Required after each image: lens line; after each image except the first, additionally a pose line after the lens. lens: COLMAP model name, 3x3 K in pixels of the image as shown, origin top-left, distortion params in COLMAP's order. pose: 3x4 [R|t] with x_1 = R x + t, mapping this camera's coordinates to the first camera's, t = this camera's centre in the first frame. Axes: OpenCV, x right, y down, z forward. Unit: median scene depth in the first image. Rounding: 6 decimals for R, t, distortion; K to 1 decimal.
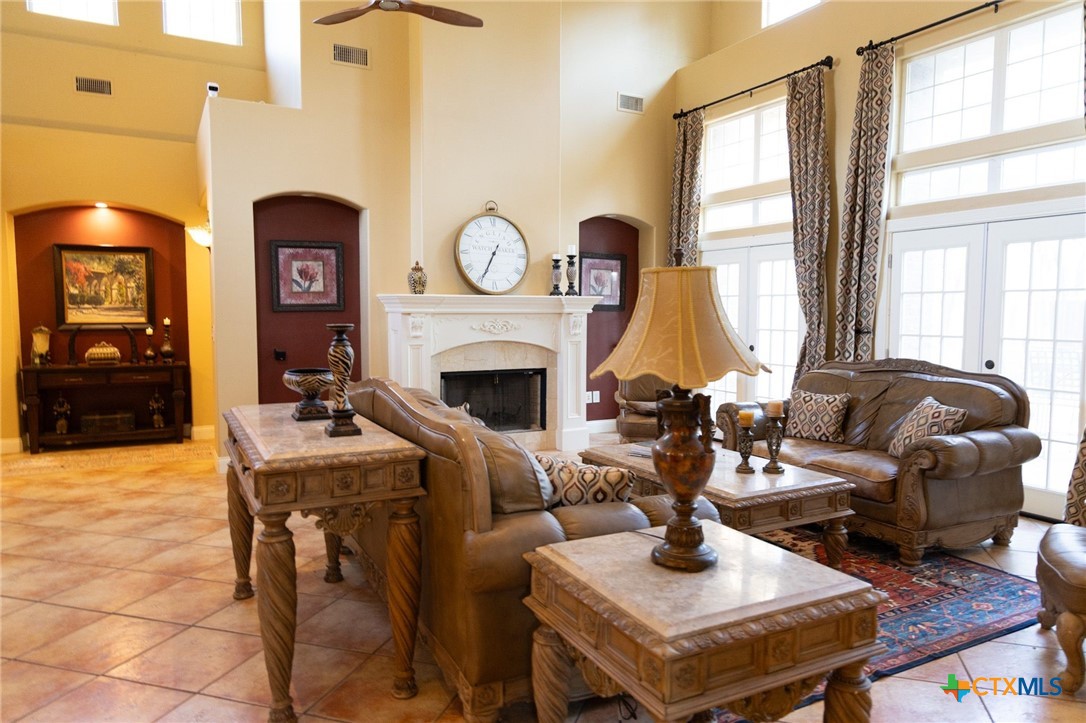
lens RADIAL K [[724.5, 0, 547.5], [0, 724.5, 364.2], [0, 0, 1]] dist [0.003775, 0.001563]
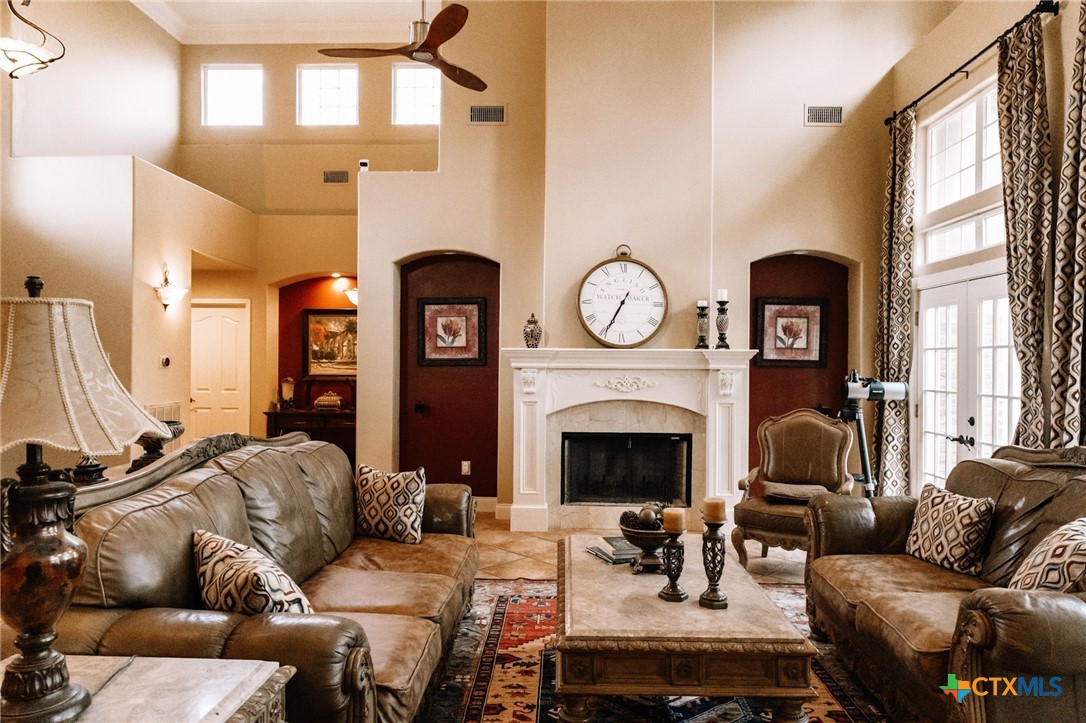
lens RADIAL K [[724.5, 0, 544.9], [0, 724.5, 361.0], [0, 0, 1]] dist [0.003775, 0.001563]
pose [[0.866108, 0.002514, -0.499851, 0.291995], [-0.043954, 0.996497, -0.071149, -0.012711], [0.497922, 0.083593, 0.863184, 0.183194]]
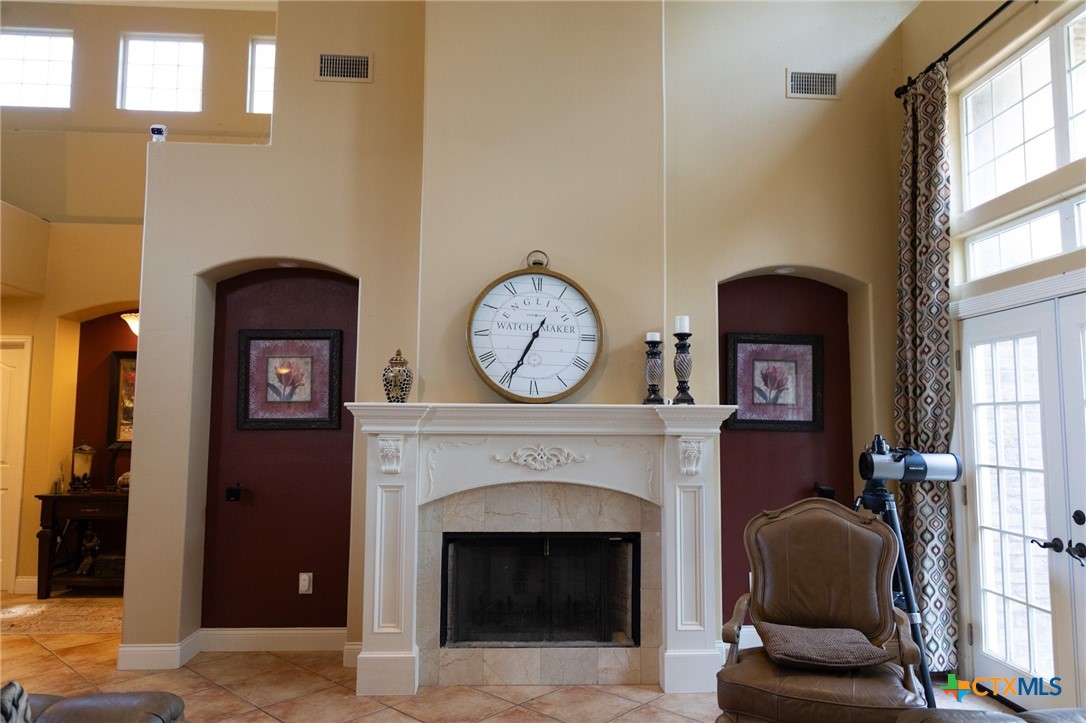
lens RADIAL K [[724.5, 0, 548.3], [0, 724.5, 361.4], [0, 0, 1]] dist [0.003775, 0.001563]
pose [[0.905997, -0.033444, -0.421962, 0.187856], [-0.036258, 0.987078, -0.156082, -0.037879], [0.421729, 0.156709, 0.893077, 0.473547]]
